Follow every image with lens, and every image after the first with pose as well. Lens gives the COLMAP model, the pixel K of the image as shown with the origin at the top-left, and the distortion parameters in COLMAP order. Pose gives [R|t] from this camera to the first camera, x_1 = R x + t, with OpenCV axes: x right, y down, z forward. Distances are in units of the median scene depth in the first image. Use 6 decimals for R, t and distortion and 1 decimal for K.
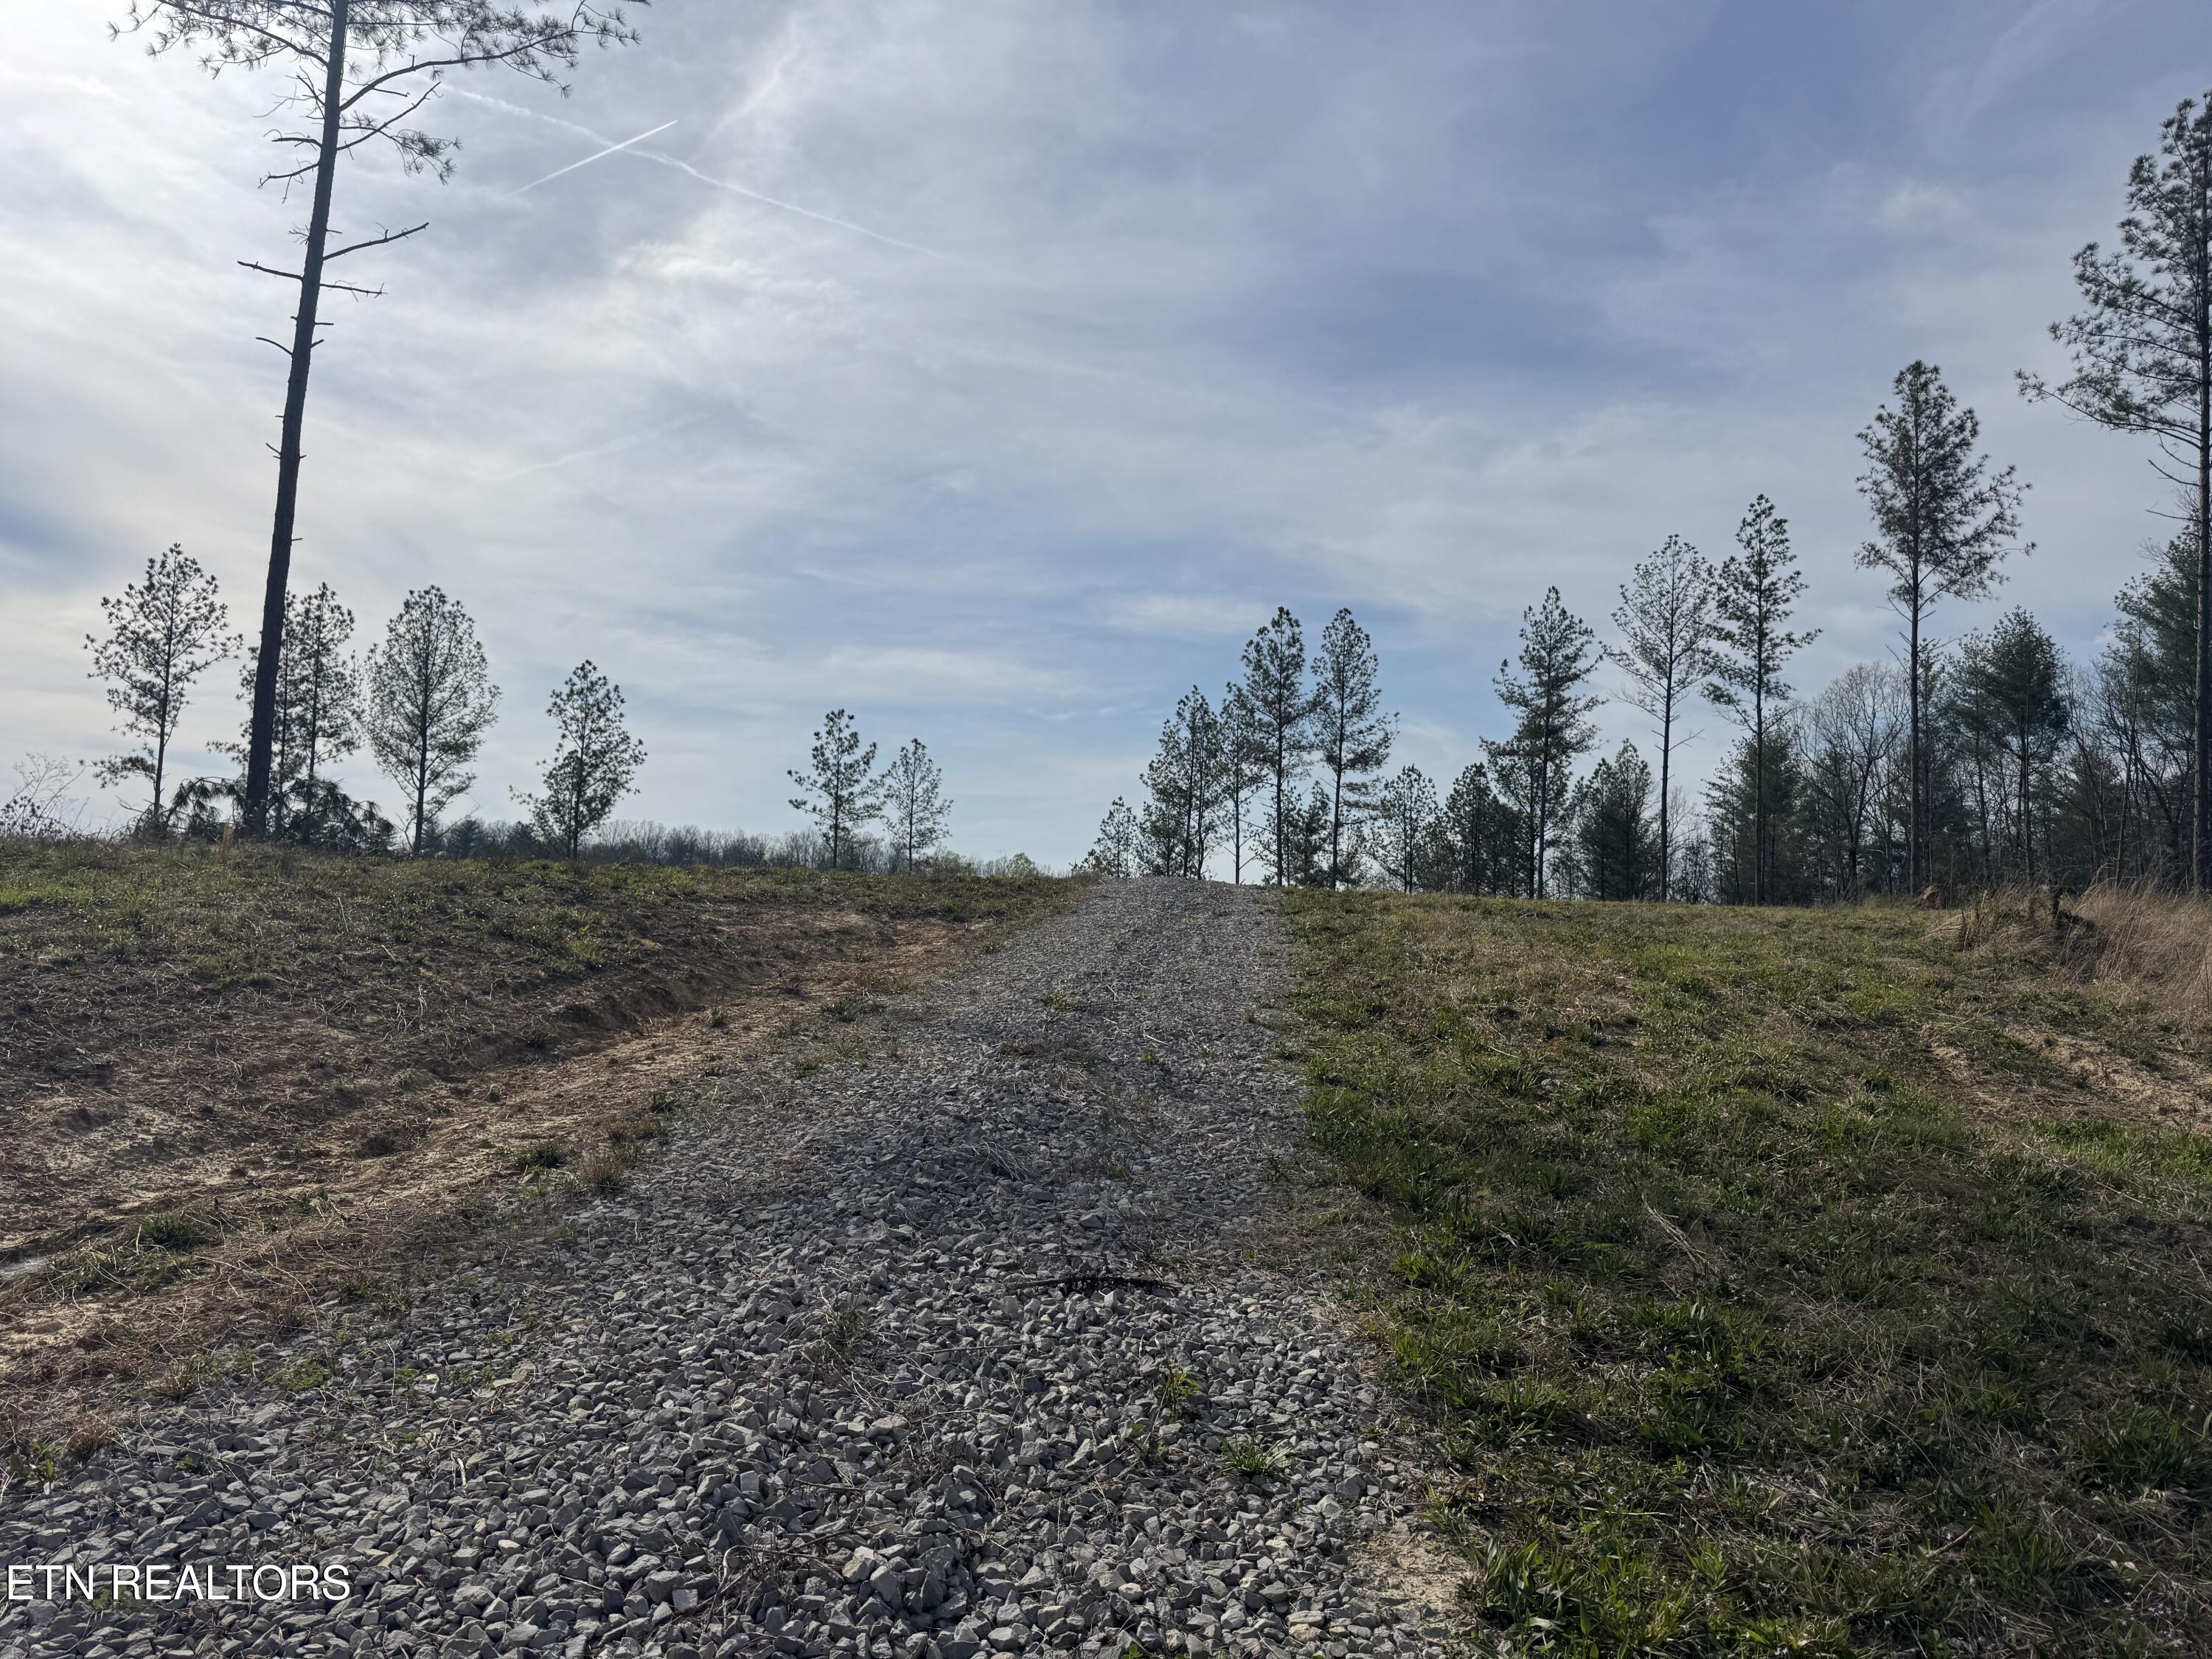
lens RADIAL K [[1518.5, 0, 1105.6], [0, 1518.5, 817.3], [0, 0, 1]] dist [0.008445, 0.000506]
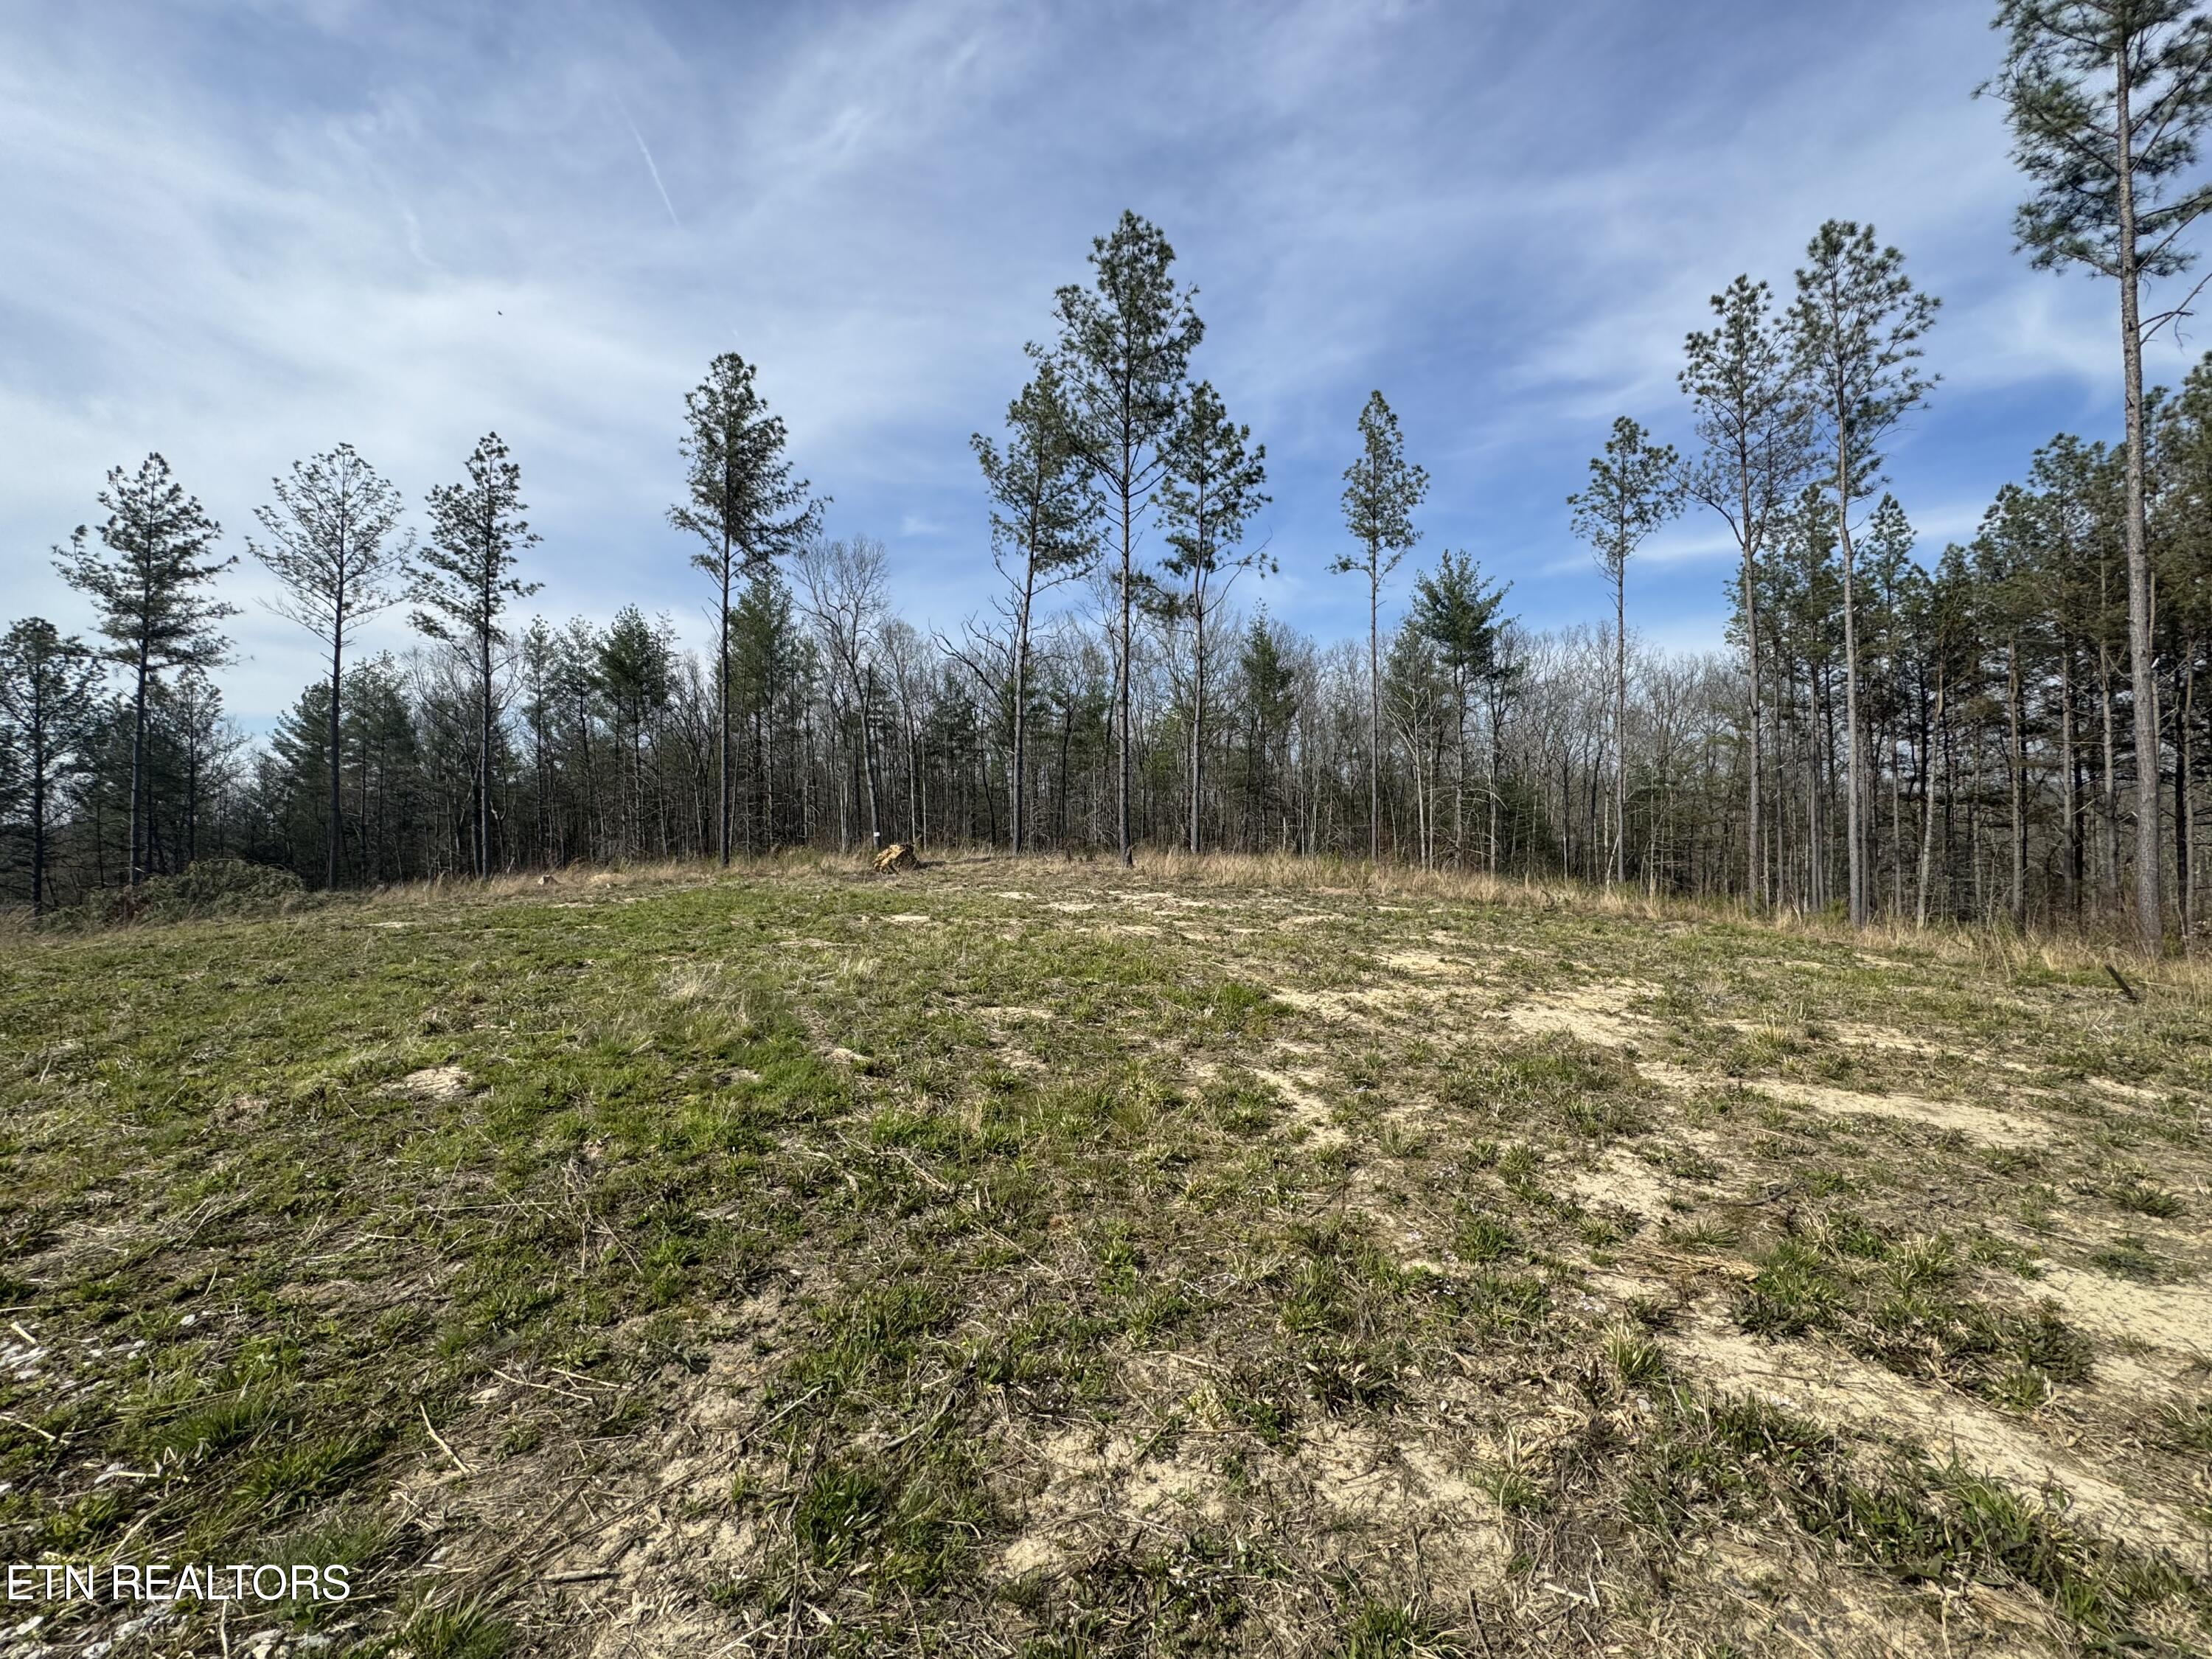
lens RADIAL K [[880.7, 0, 1109.3], [0, 880.7, 813.4], [0, 0, 1]] dist [-0.005469, 0.001259]
pose [[0.321399, -0.005520, 0.946928, 0.014923], [-0.054086, 0.998244, 0.024176, -0.000126], [-0.945398, -0.058985, 0.320535, 0.348070]]
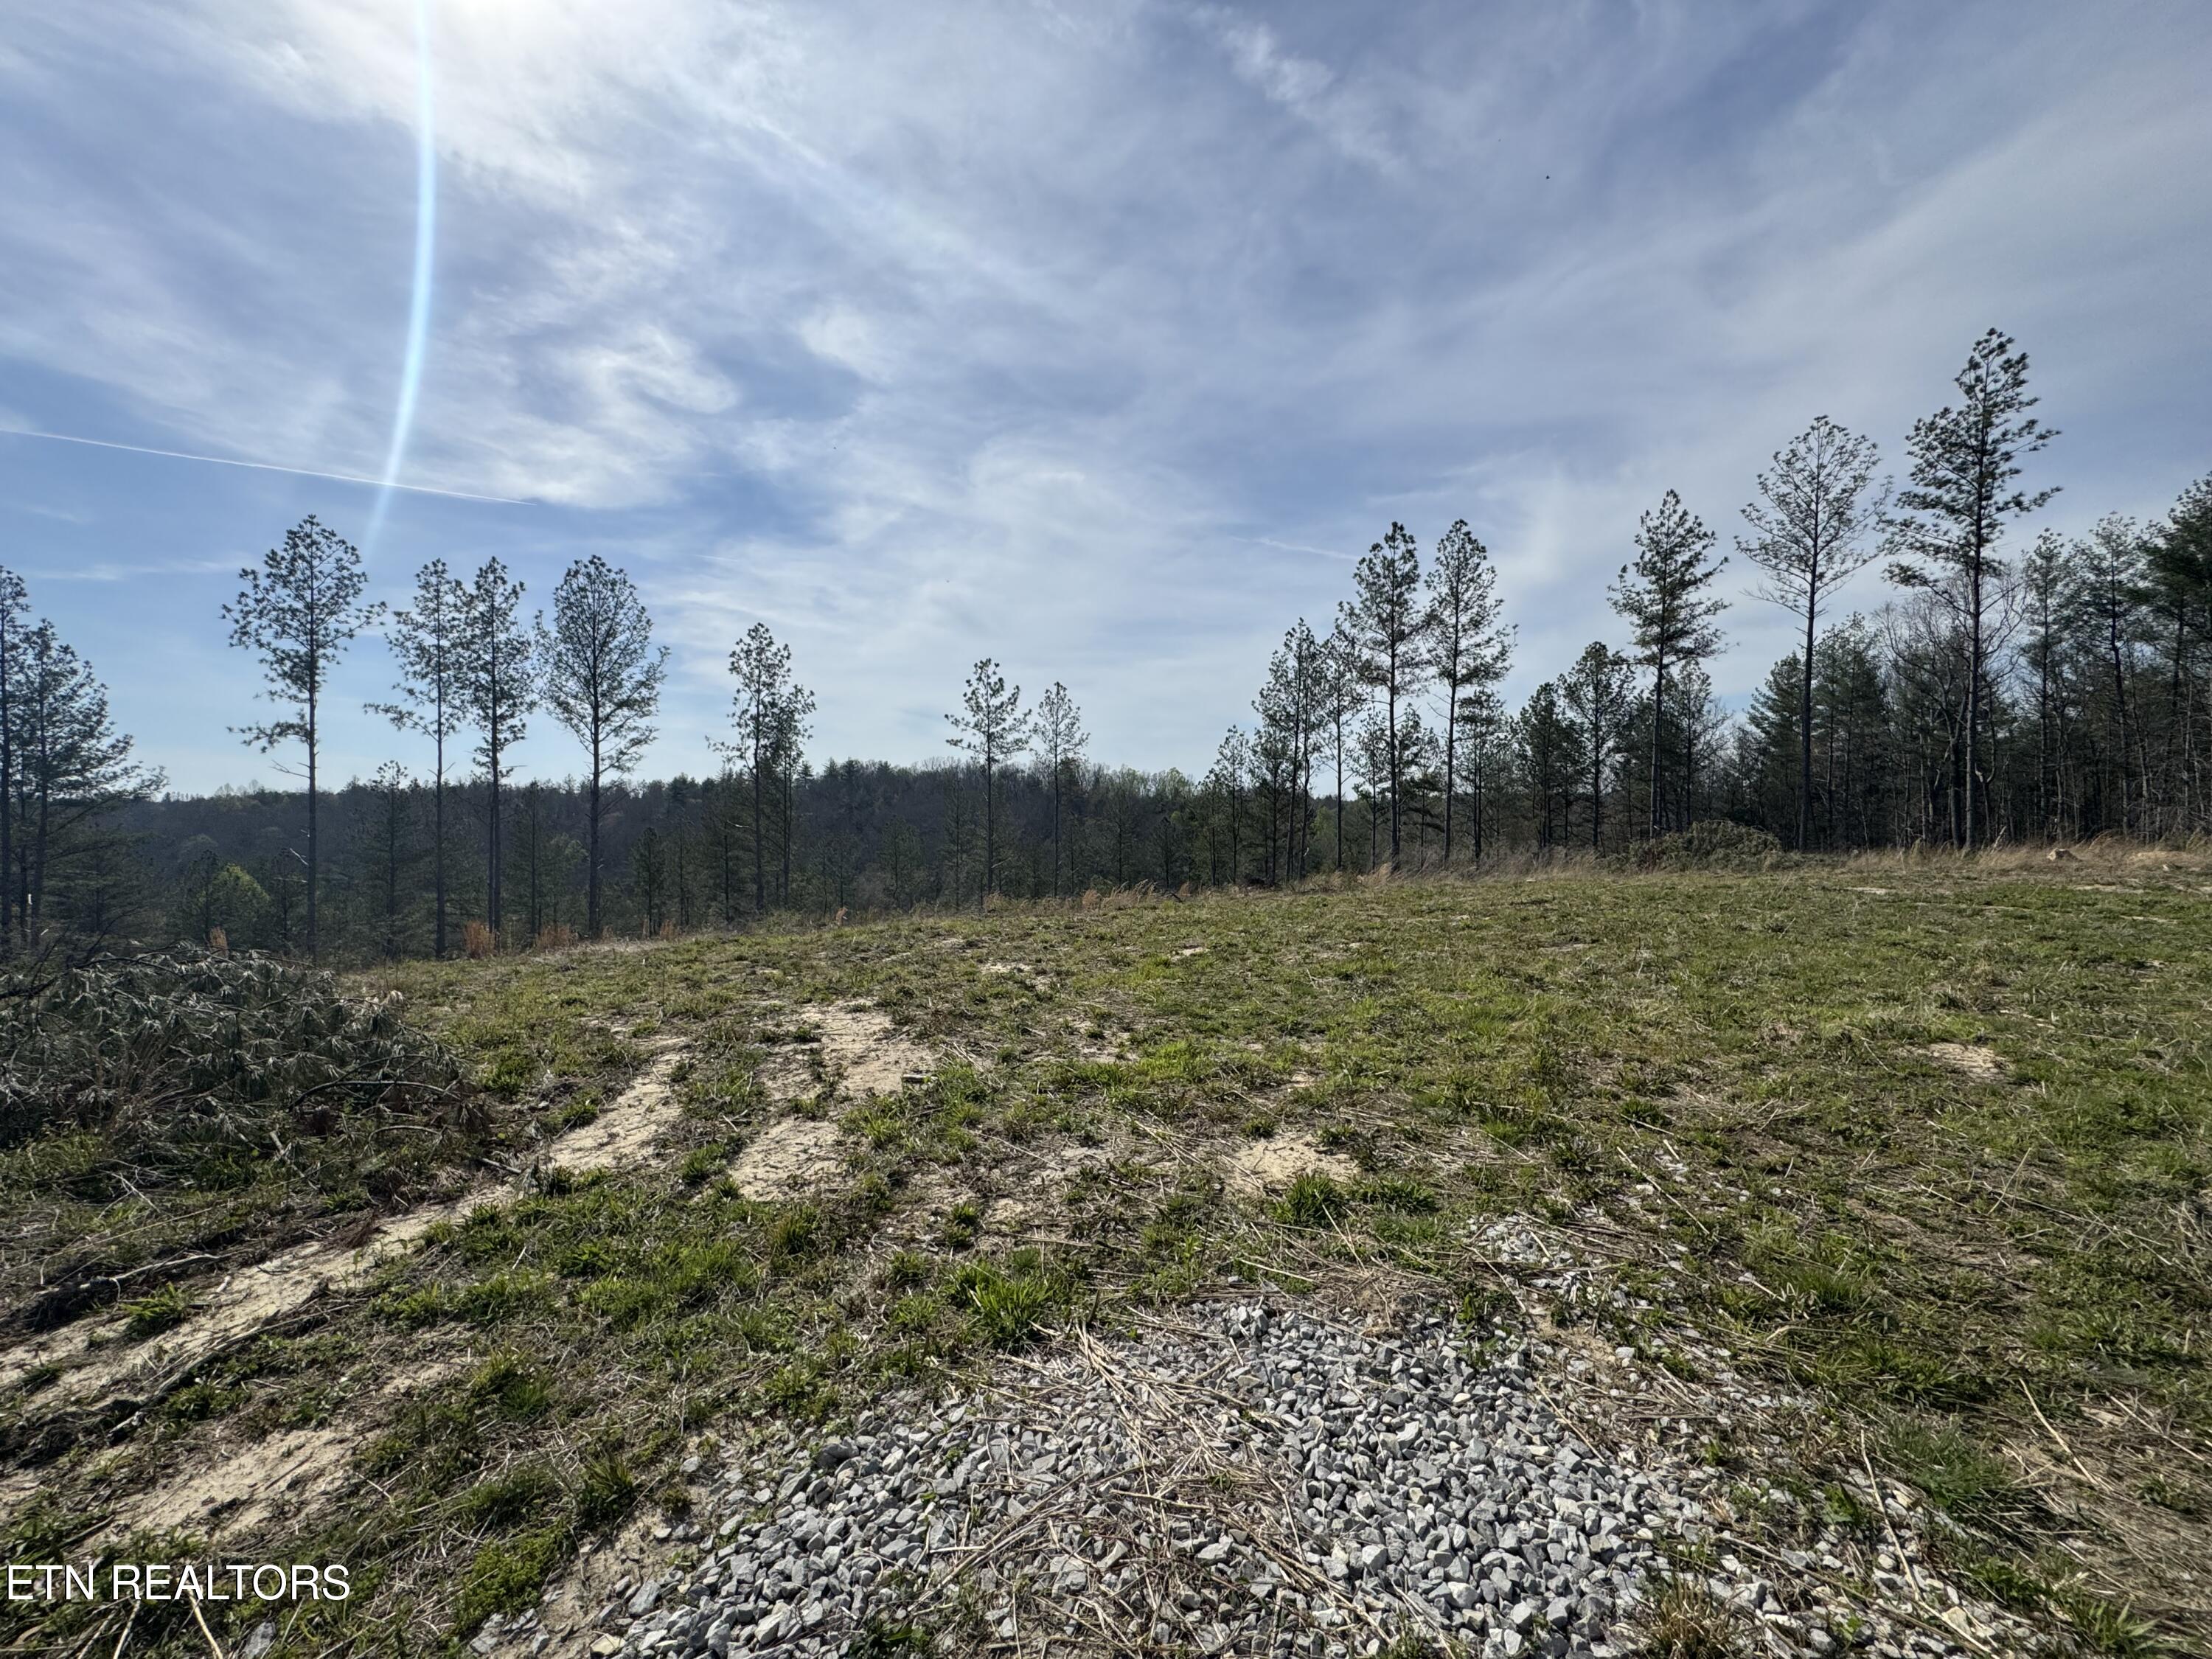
lens RADIAL K [[880.7, 0, 1092.7], [0, 880.7, 822.1], [0, 0, 1]] dist [-0.005469, 0.001259]
pose [[0.988336, -0.027010, -0.149877, 0.001838], [0.039995, 0.995636, 0.084317, 0.000133], [0.146945, -0.089328, 0.985103, 0.345960]]
